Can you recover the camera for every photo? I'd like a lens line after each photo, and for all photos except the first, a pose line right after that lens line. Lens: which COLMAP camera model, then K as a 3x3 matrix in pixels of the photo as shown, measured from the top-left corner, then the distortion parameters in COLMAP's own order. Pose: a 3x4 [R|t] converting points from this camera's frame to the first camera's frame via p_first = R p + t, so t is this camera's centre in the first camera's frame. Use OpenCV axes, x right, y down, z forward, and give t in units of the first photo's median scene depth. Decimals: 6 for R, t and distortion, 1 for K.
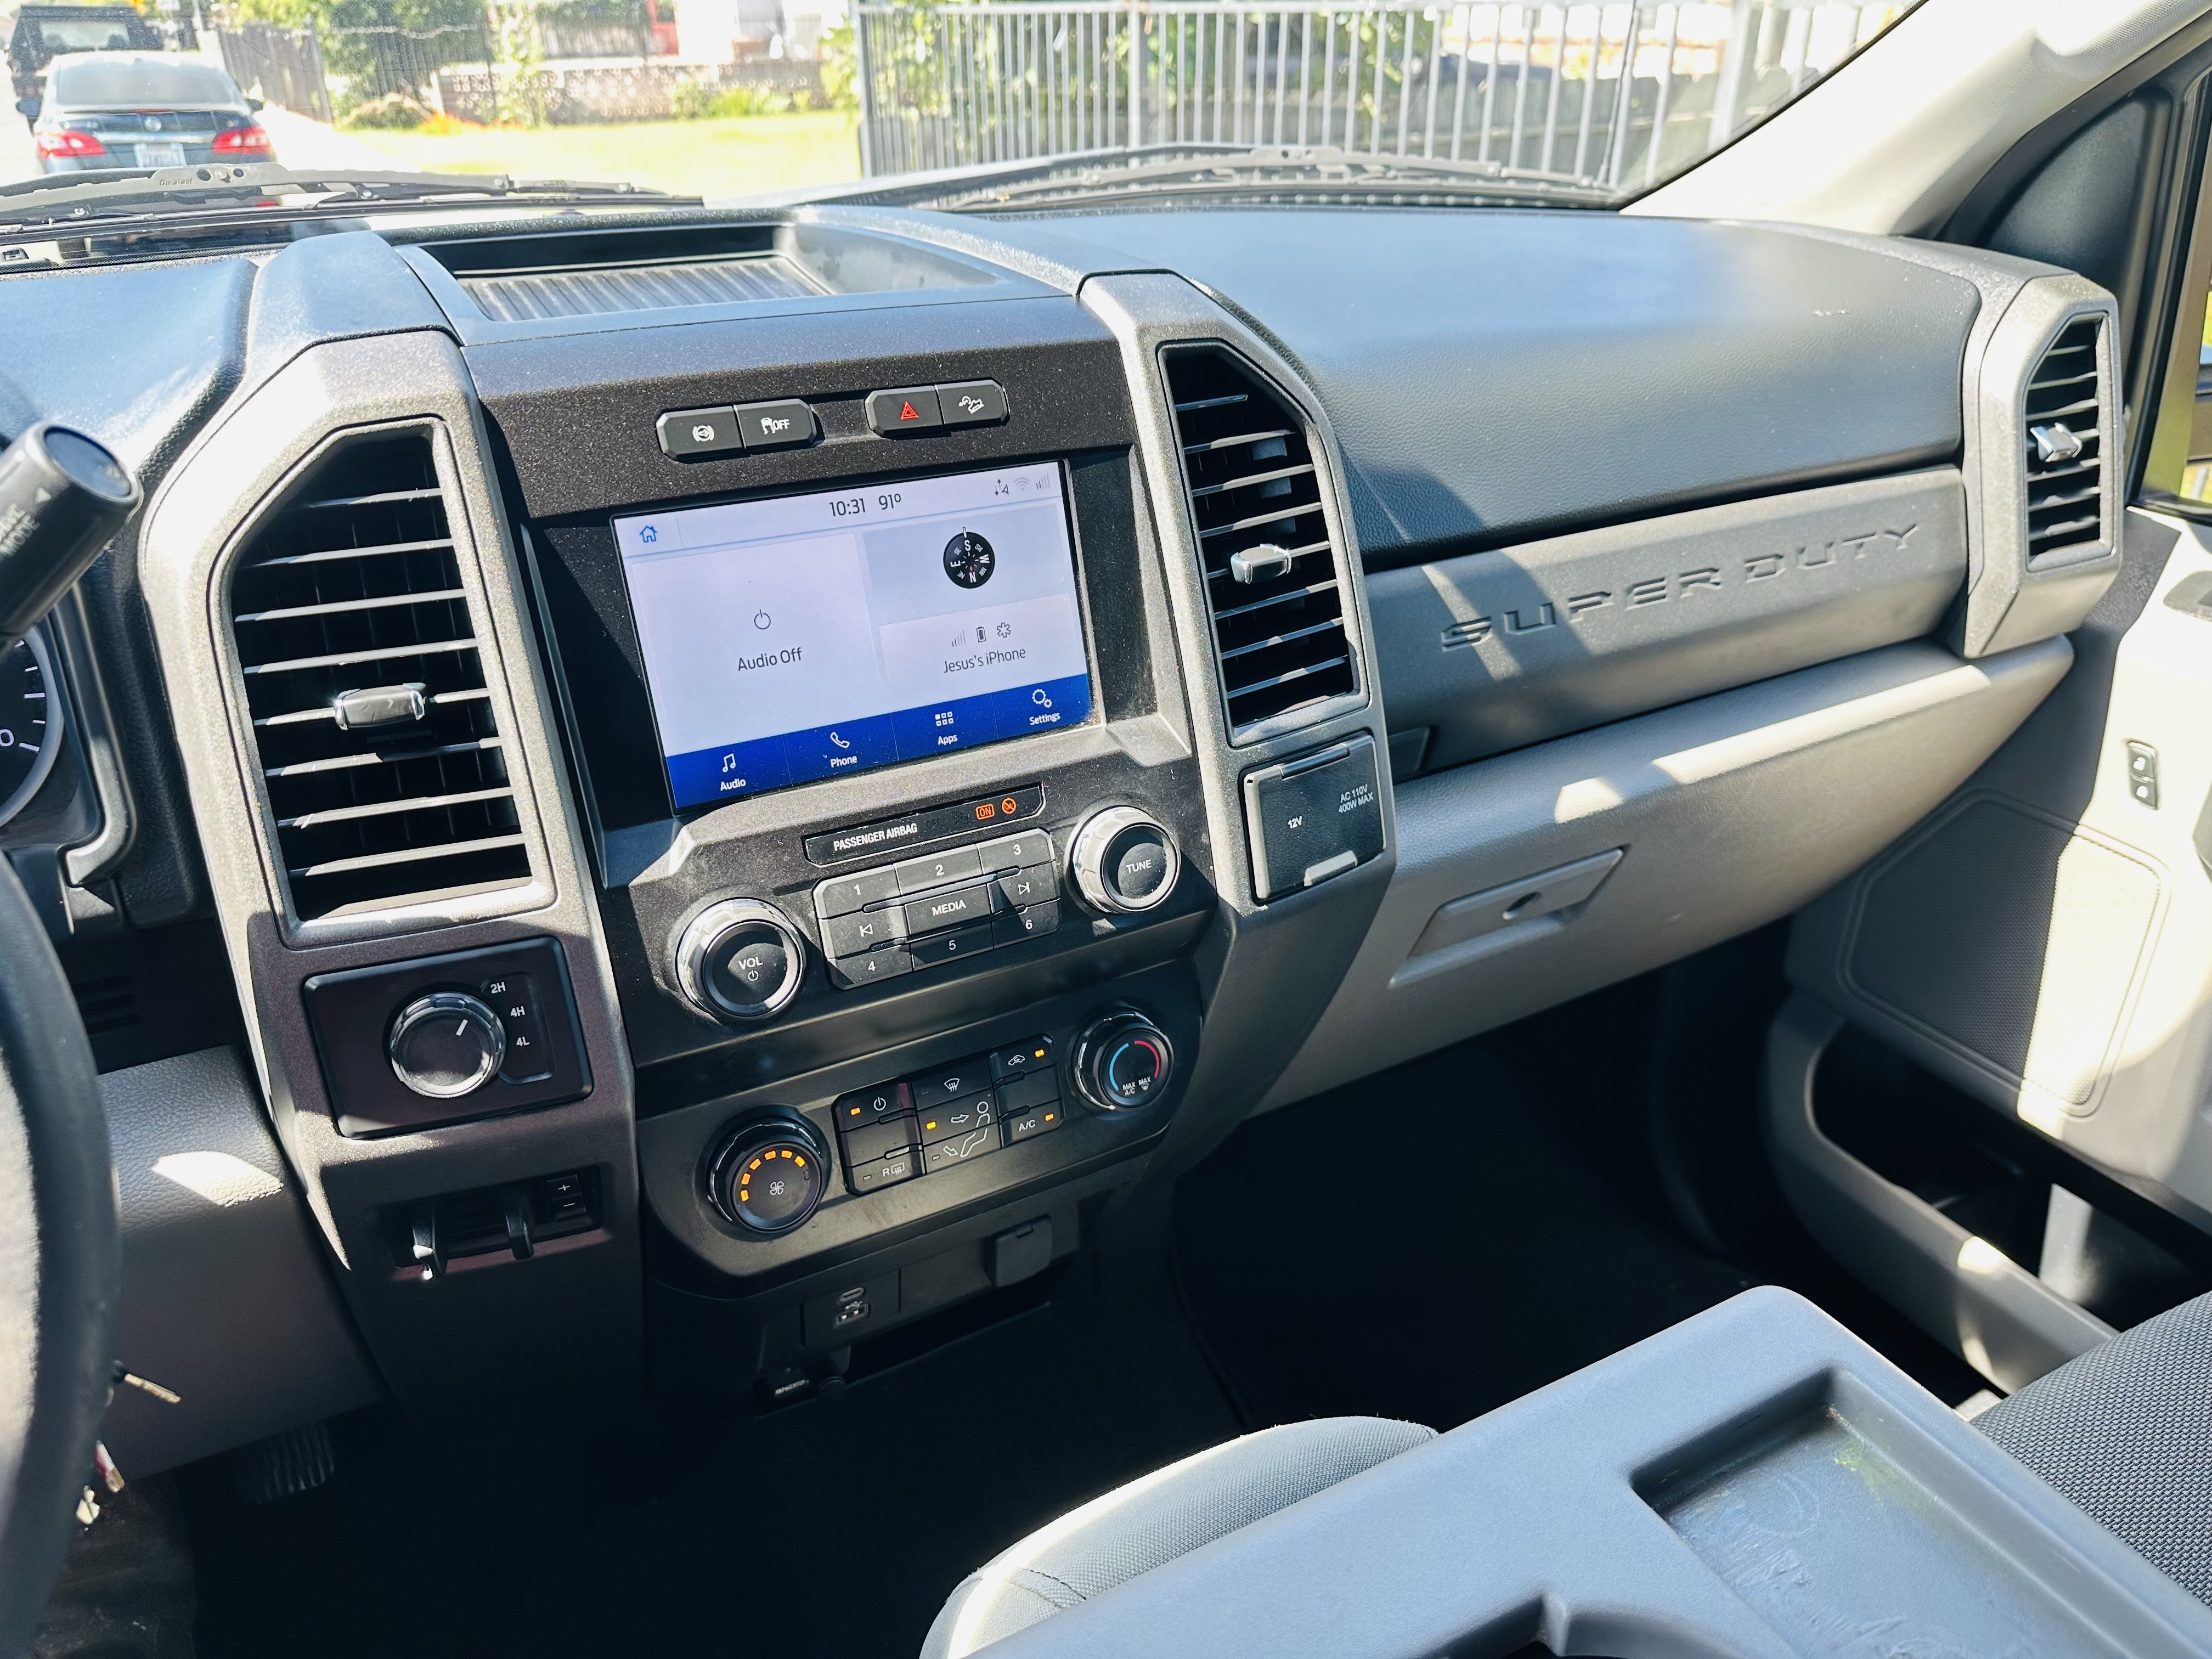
lens RADIAL K [[1615.7, 0, 1106.0], [0, 1615.7, 829.5], [0, 0, 1]] dist [-0.006760, -0.003947]
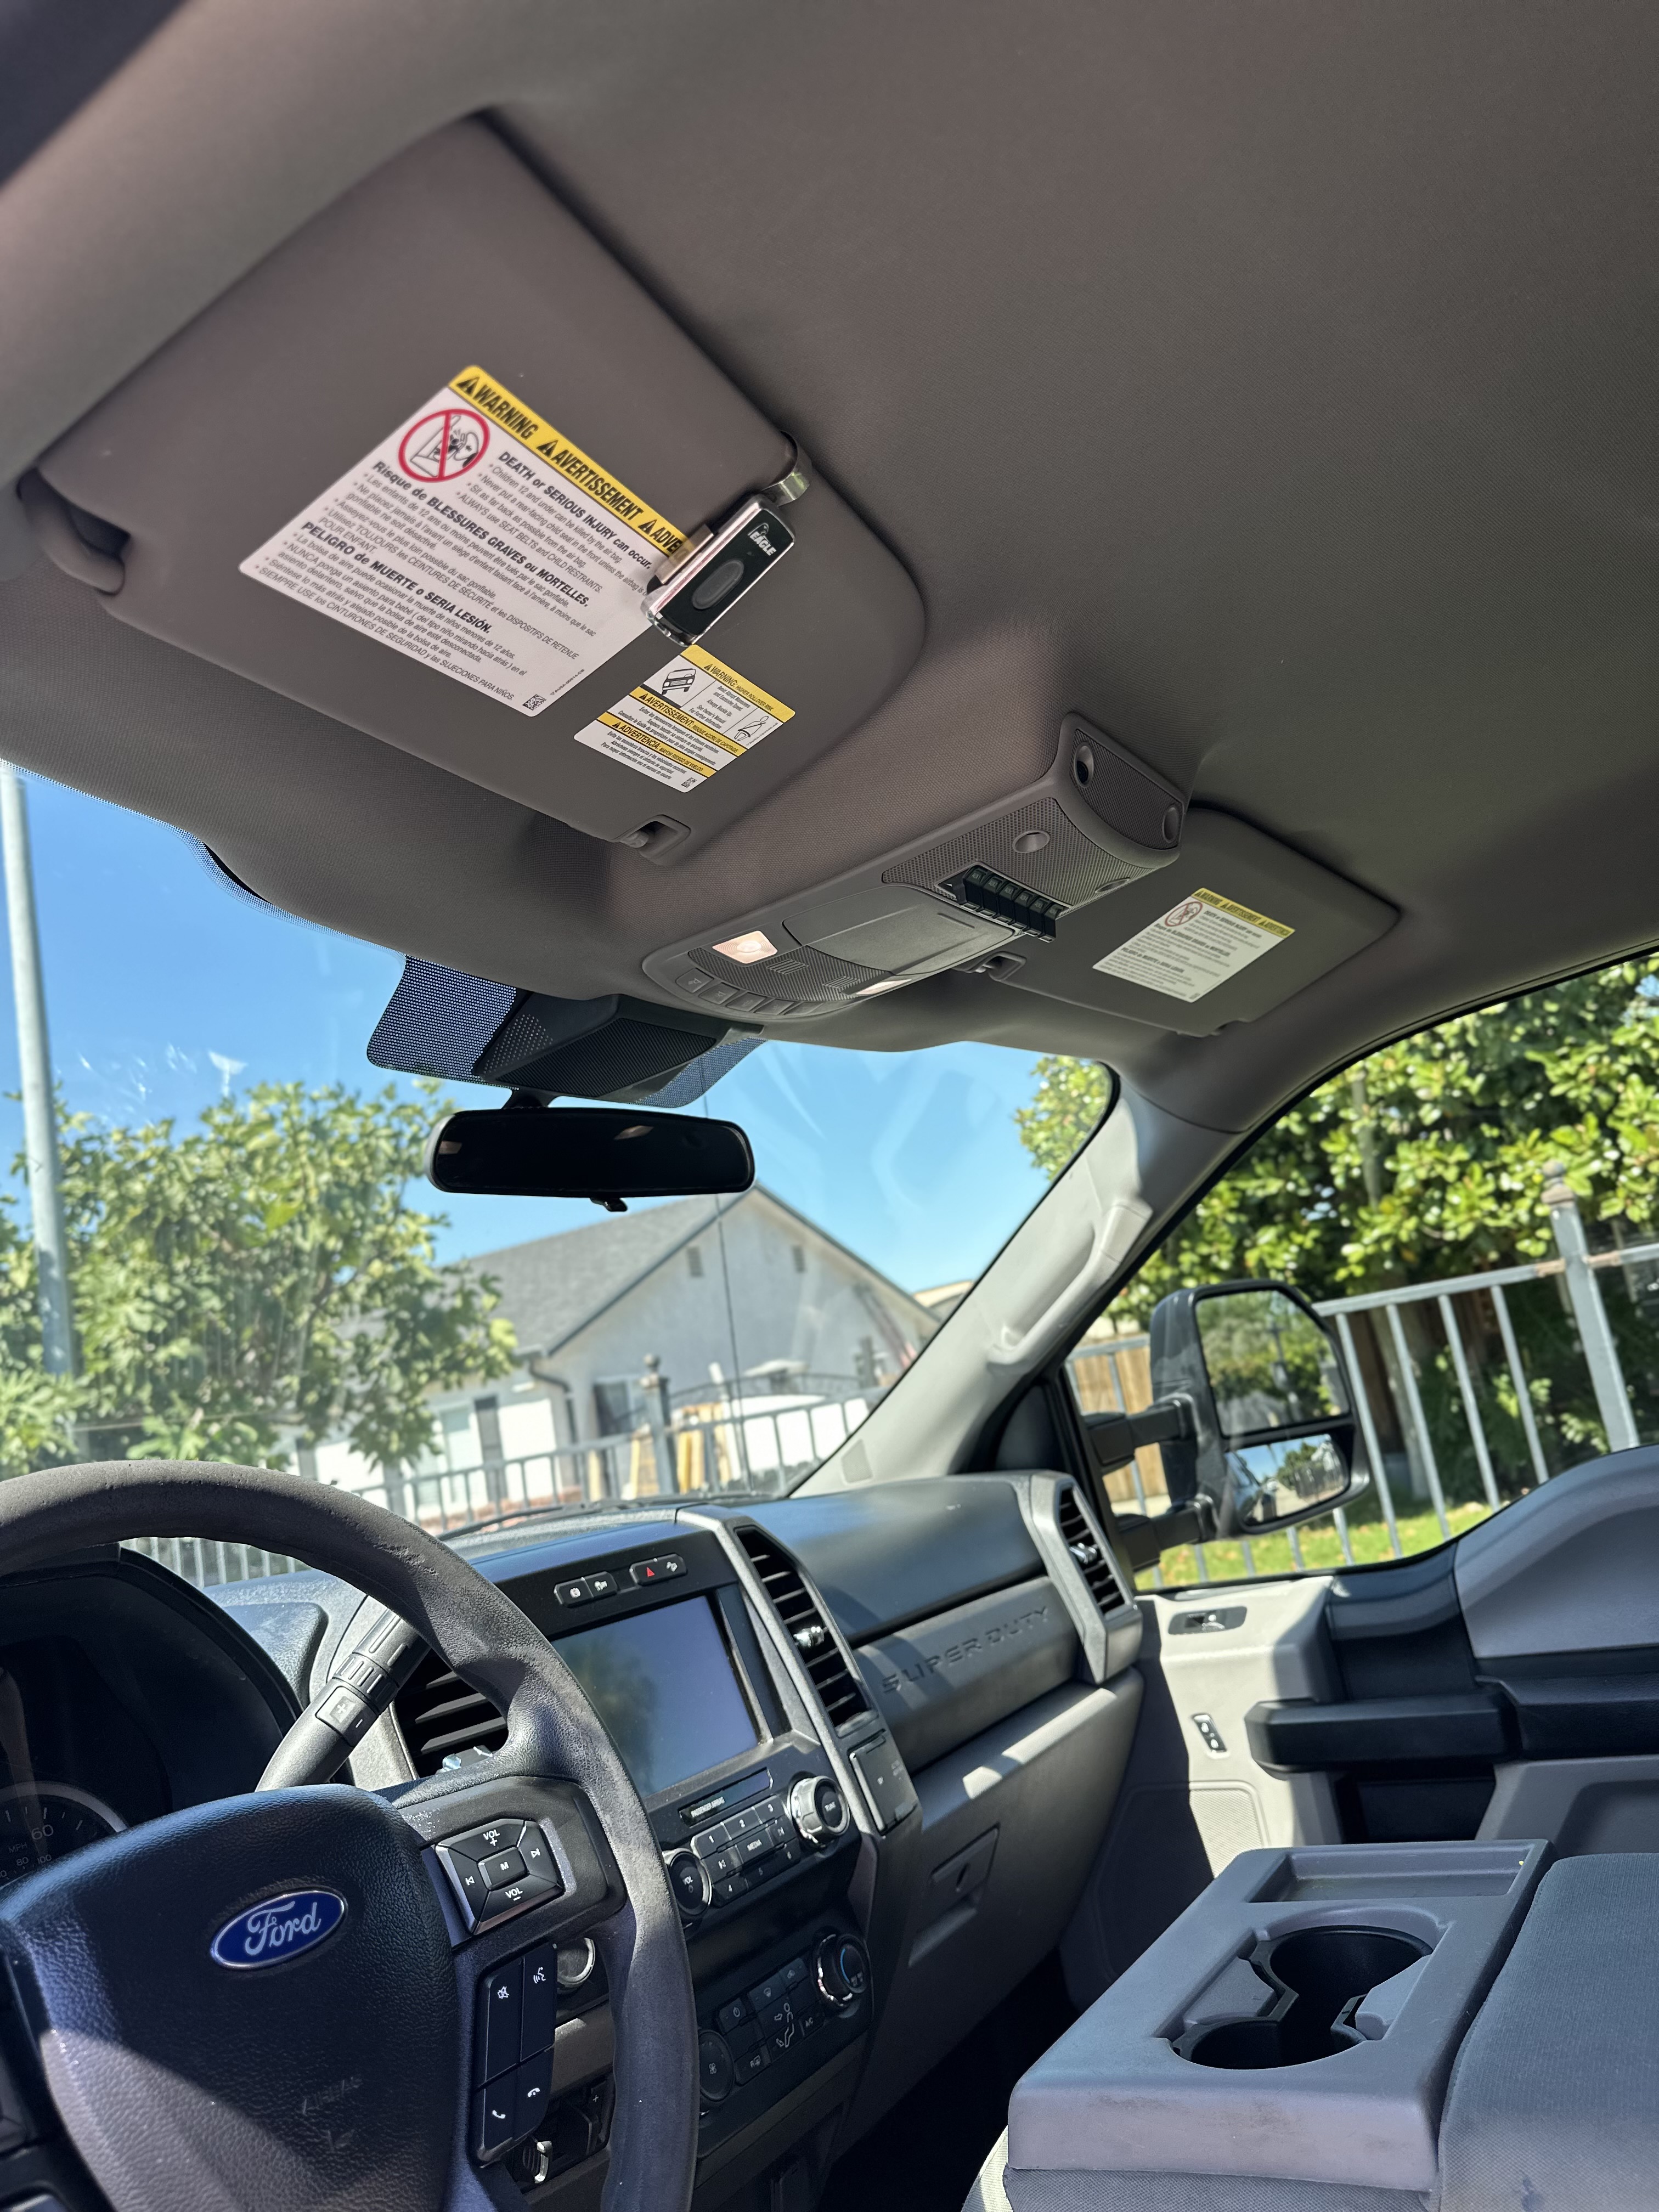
lens RADIAL K [[1615.7, 0, 836.8], [0, 1615.7, 1135.1], [0, 0, 1]] dist [-0.006760, -0.003947]
pose [[0.856731, -0.056410, 0.512669, -0.514774], [0.370691, 0.758472, -0.536011, 0.256964], [-0.358609, 0.649259, 0.670718, -0.380576]]
